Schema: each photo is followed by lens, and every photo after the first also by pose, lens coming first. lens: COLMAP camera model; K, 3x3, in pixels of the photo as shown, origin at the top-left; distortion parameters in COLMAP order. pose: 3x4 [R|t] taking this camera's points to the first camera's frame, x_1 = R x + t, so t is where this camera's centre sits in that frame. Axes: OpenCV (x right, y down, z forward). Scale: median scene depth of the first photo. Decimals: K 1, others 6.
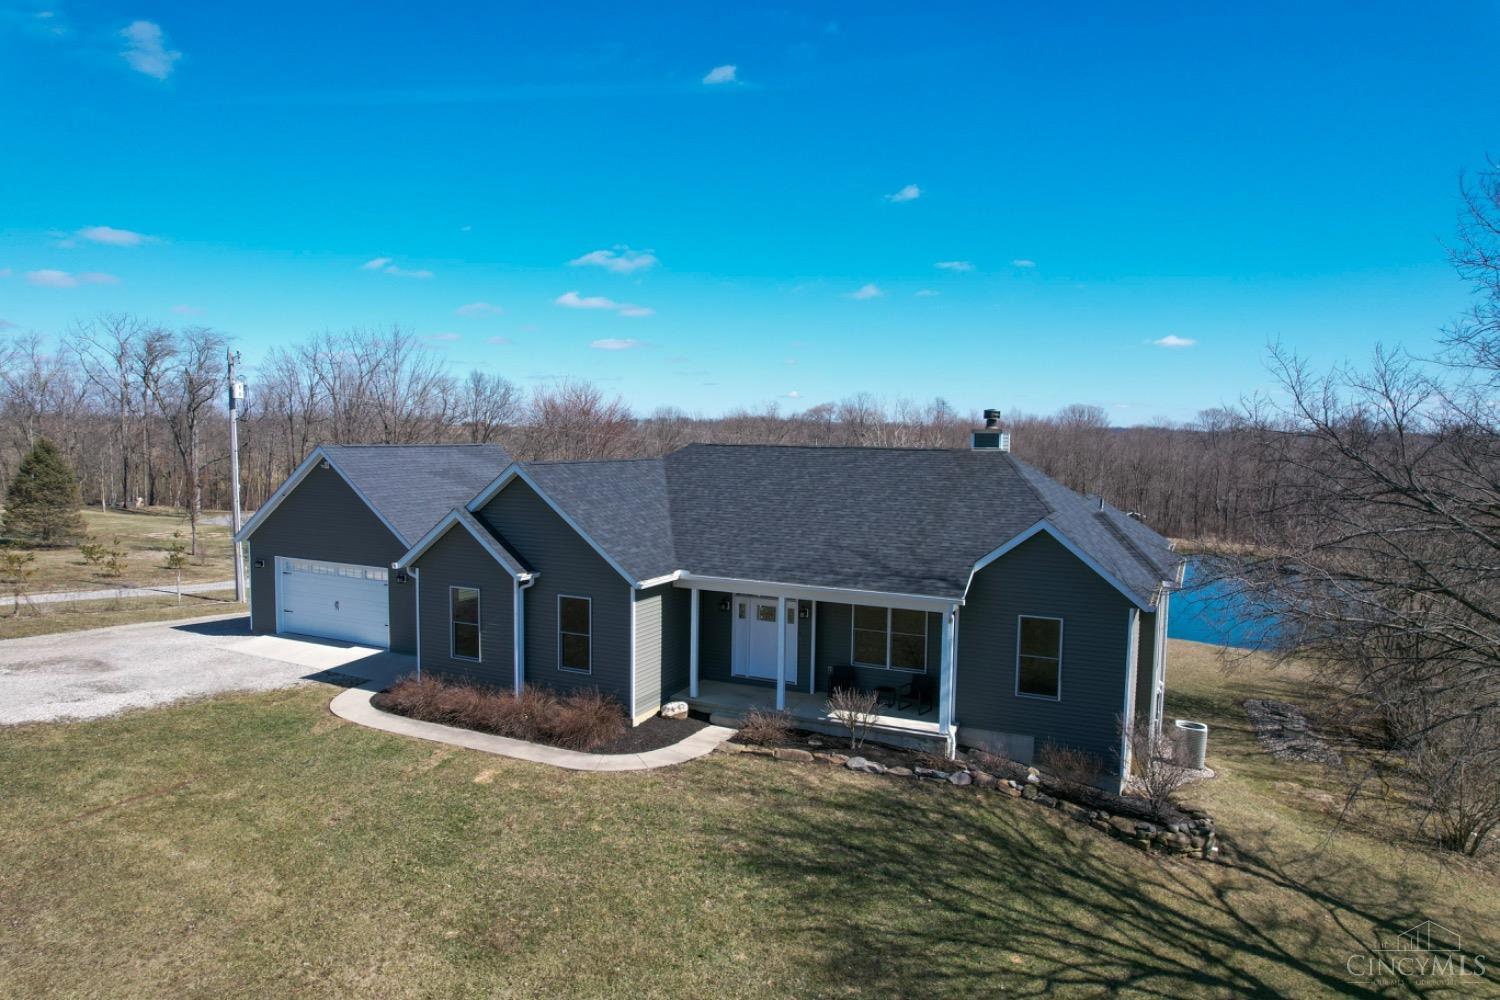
lens RADIAL K [[959.7, 0, 753.7], [0, 959.7, 505.8], [0, 0, 1]] dist [-0.077300, 0.070272]
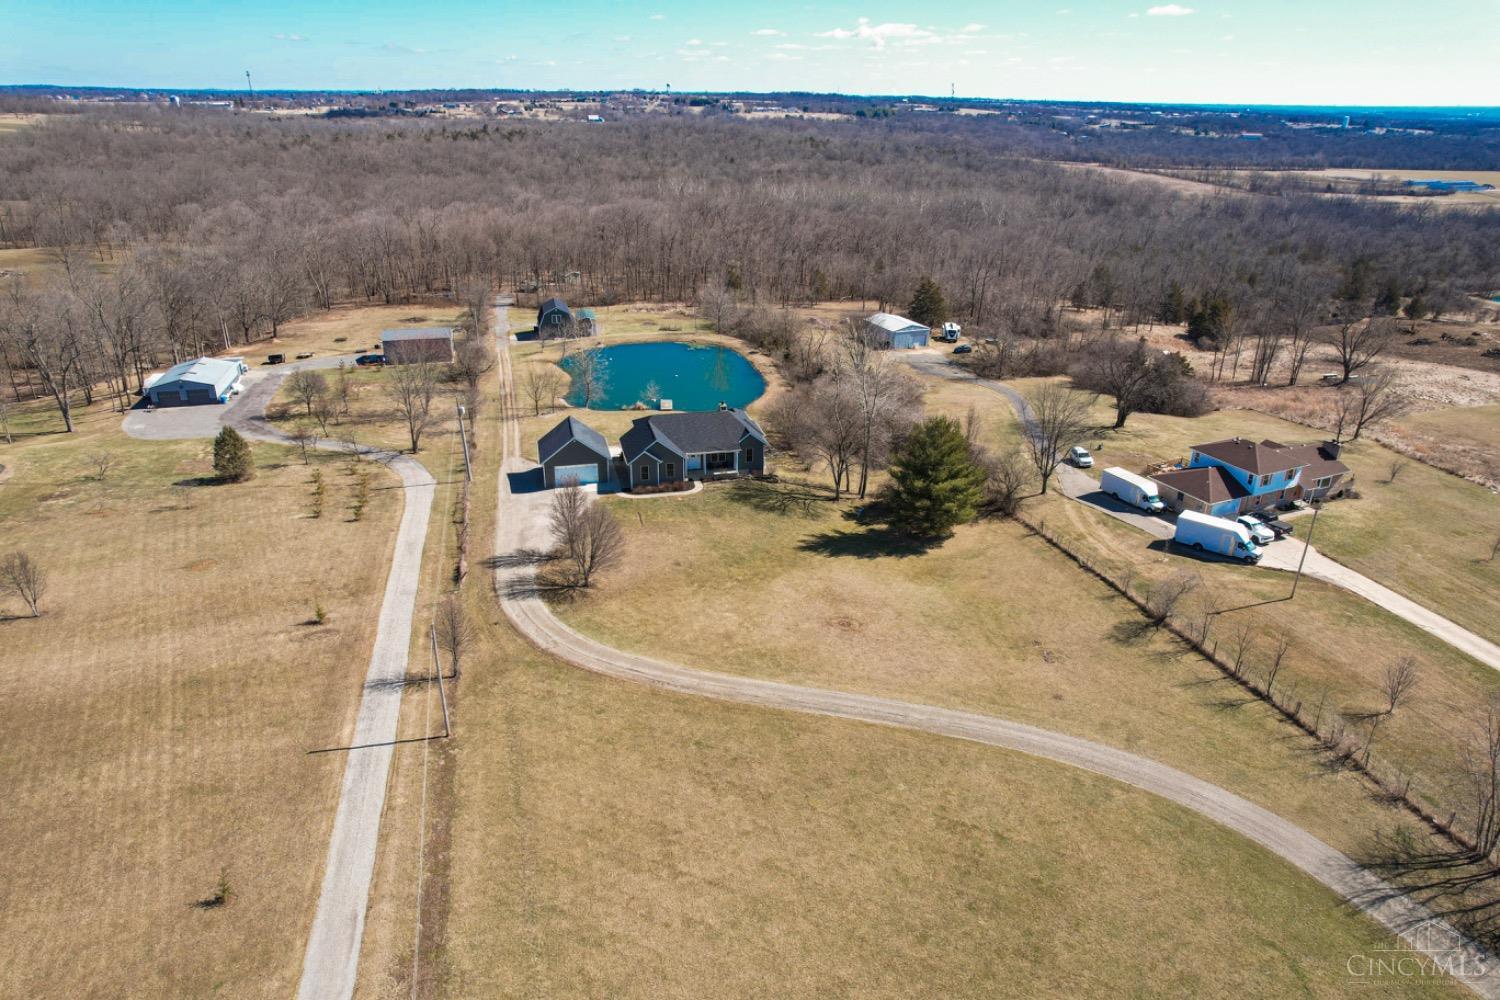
lens RADIAL K [[959.7, 0, 753.7], [0, 959.7, 505.8], [0, 0, 1]] dist [-0.077300, 0.070272]
pose [[0.779903, -0.255986, 0.571159, -3.213904], [0.049383, 0.934862, 0.351561, -1.666730], [-0.623949, -0.245978, 0.741743, -3.533379]]
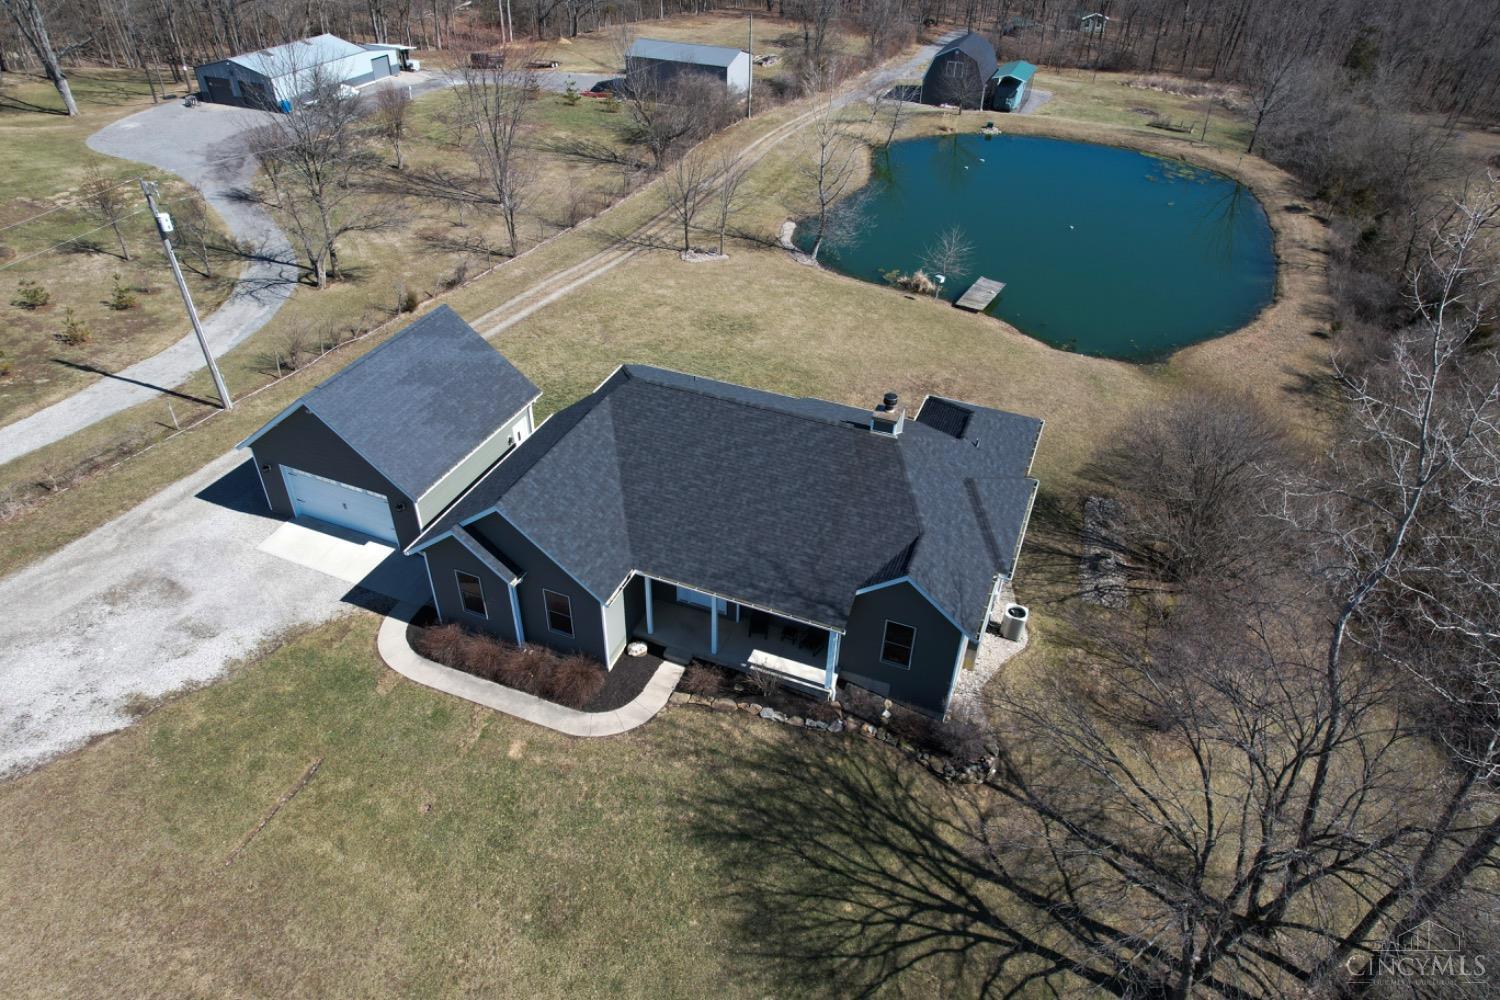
lens RADIAL K [[959.7, 0, 753.7], [0, 959.7, 505.8], [0, 0, 1]] dist [-0.077300, 0.070272]
pose [[0.997998, -0.028936, 0.056233, 0.015392], [-0.005655, 0.844793, 0.535063, -0.826956], [-0.062988, -0.534310, 0.842939, -0.069988]]
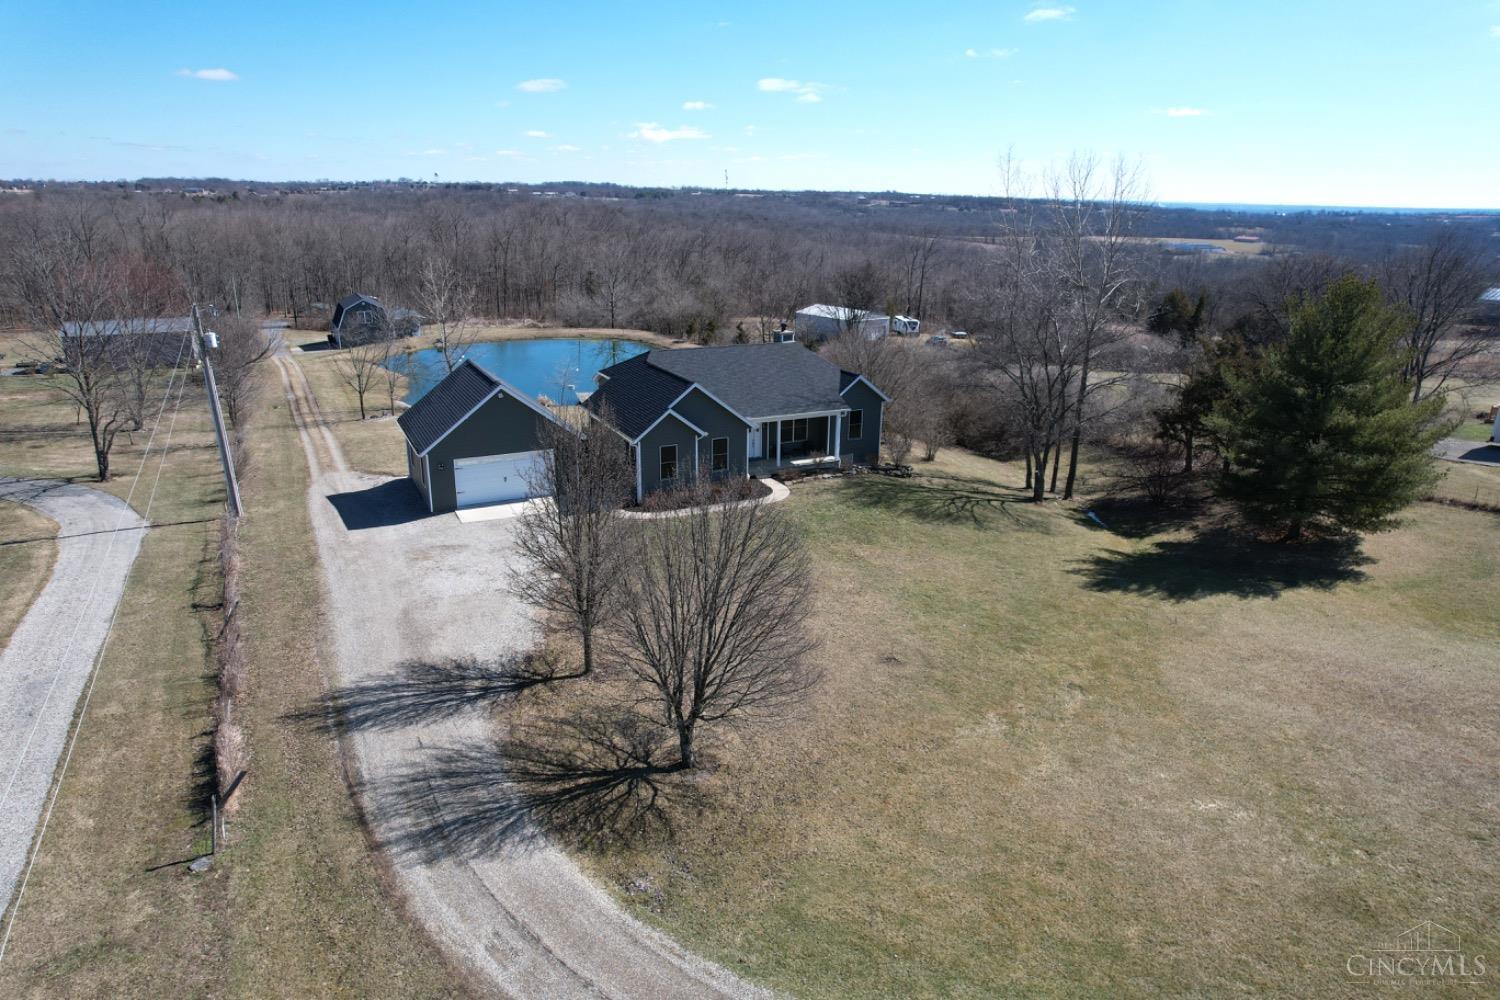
lens RADIAL K [[959.7, 0, 753.7], [0, 959.7, 505.8], [0, 0, 1]] dist [-0.077300, 0.070272]
pose [[0.616947, -0.252777, 0.745305, -2.150892], [0.058242, 0.959083, 0.277071, -0.428407], [-0.784847, -0.127530, 0.606425, -0.510562]]
